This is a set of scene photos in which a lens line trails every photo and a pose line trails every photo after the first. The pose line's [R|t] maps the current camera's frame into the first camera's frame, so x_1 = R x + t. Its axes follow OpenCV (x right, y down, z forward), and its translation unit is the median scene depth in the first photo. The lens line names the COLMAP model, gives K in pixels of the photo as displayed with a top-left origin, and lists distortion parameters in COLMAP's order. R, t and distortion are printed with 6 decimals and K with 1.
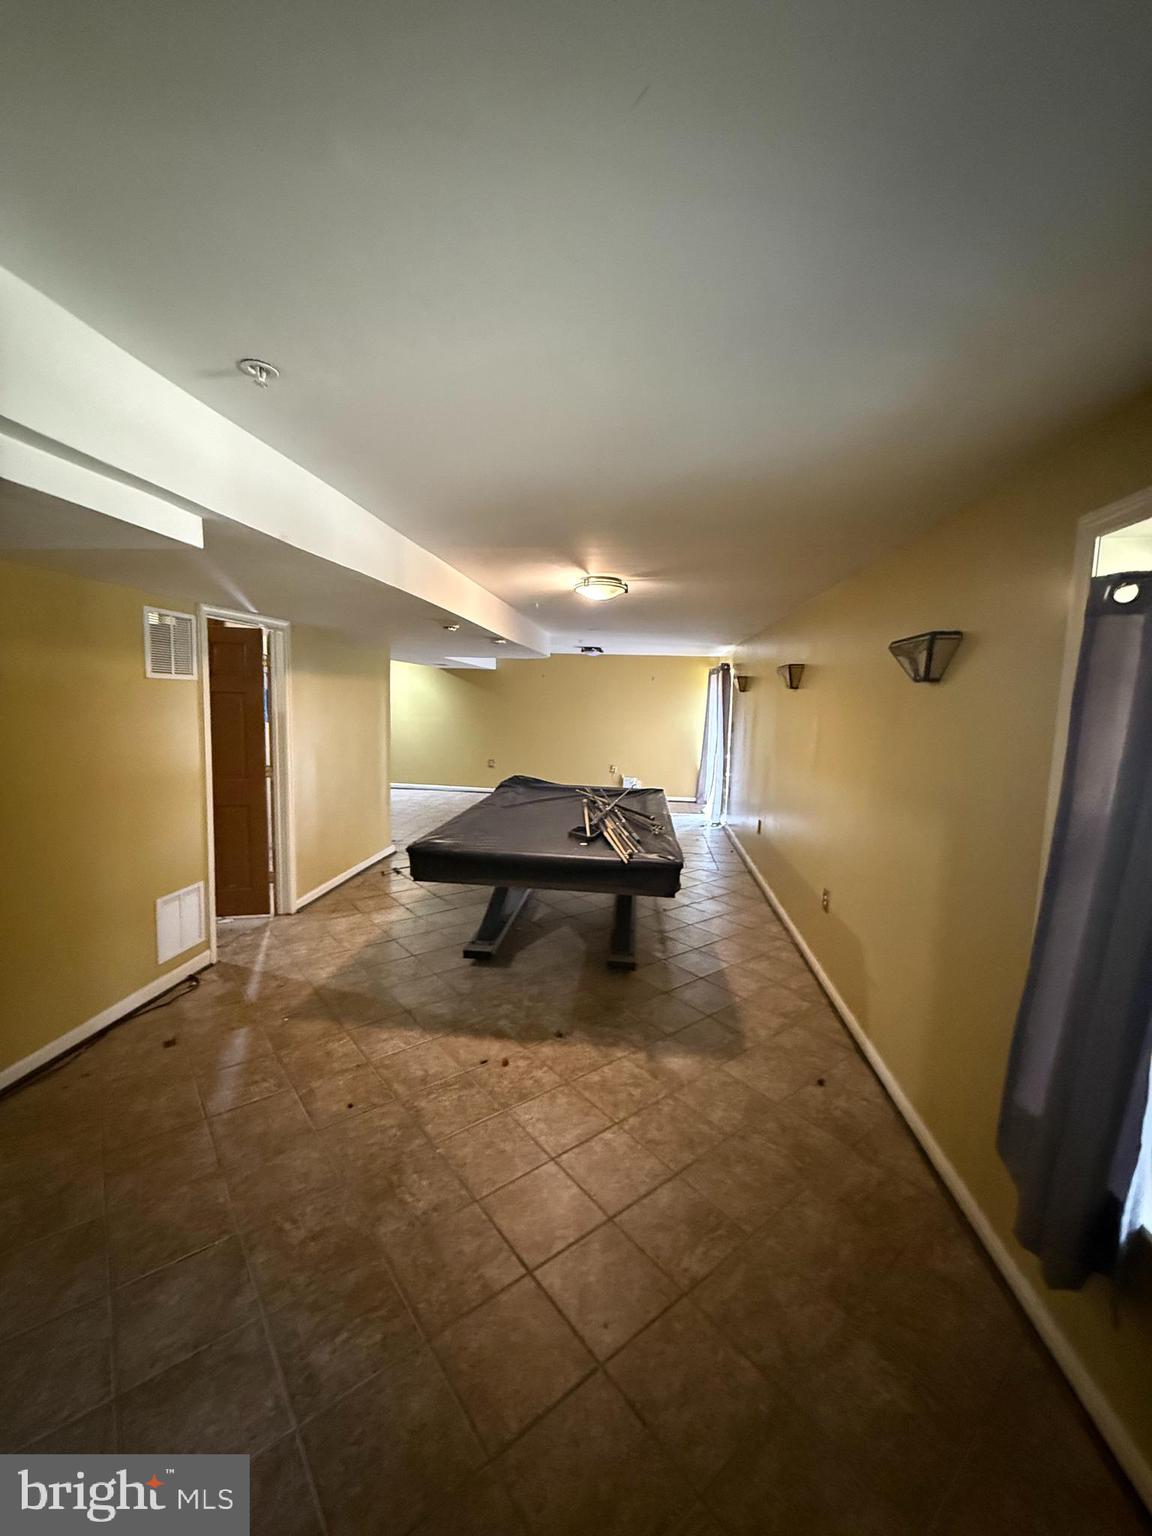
lens RADIAL K [[612.8, 0, 577.1], [0, 612.8, 772.1], [0, 0, 1]] dist [-0.001889, 0.000052]
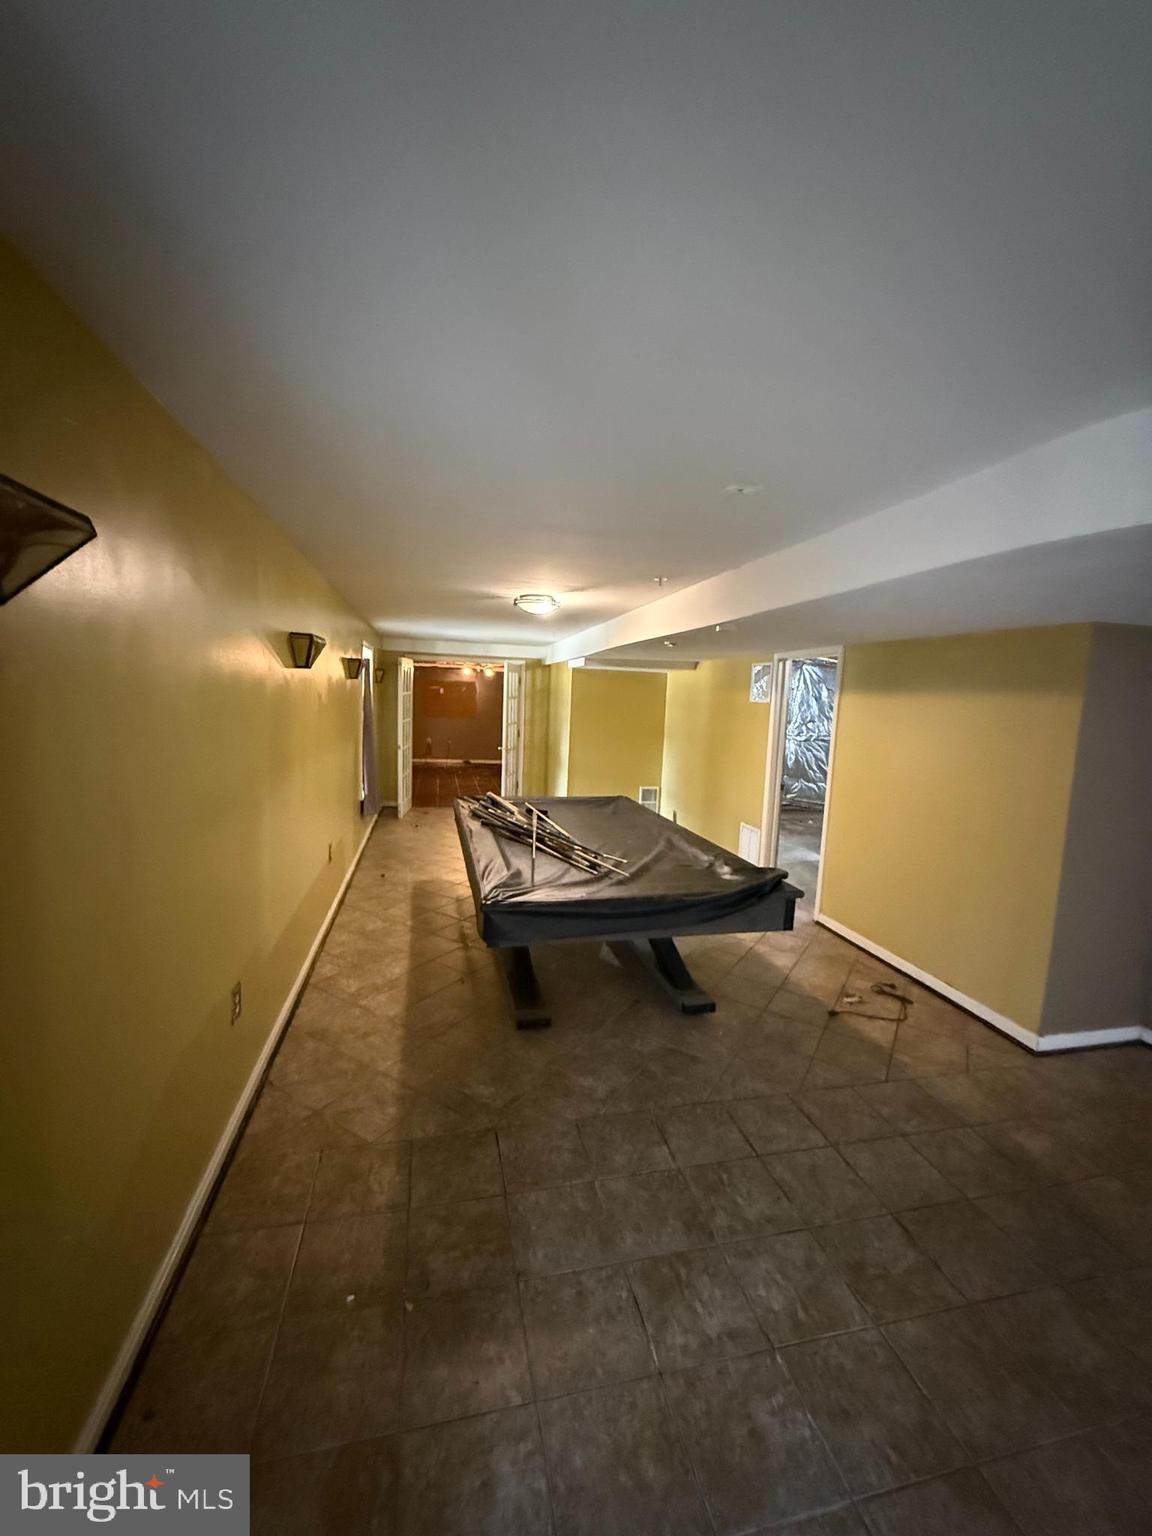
lens RADIAL K [[612.8, 0, 577.1], [0, 612.8, 765.8], [0, 0, 1]] dist [-0.001889, 0.000052]
pose [[-0.939514, -0.024871, -0.341607, 0.316423], [-0.103974, 0.971006, 0.215260, -0.232524], [0.326349, 0.237758, -0.914859, 1.926512]]
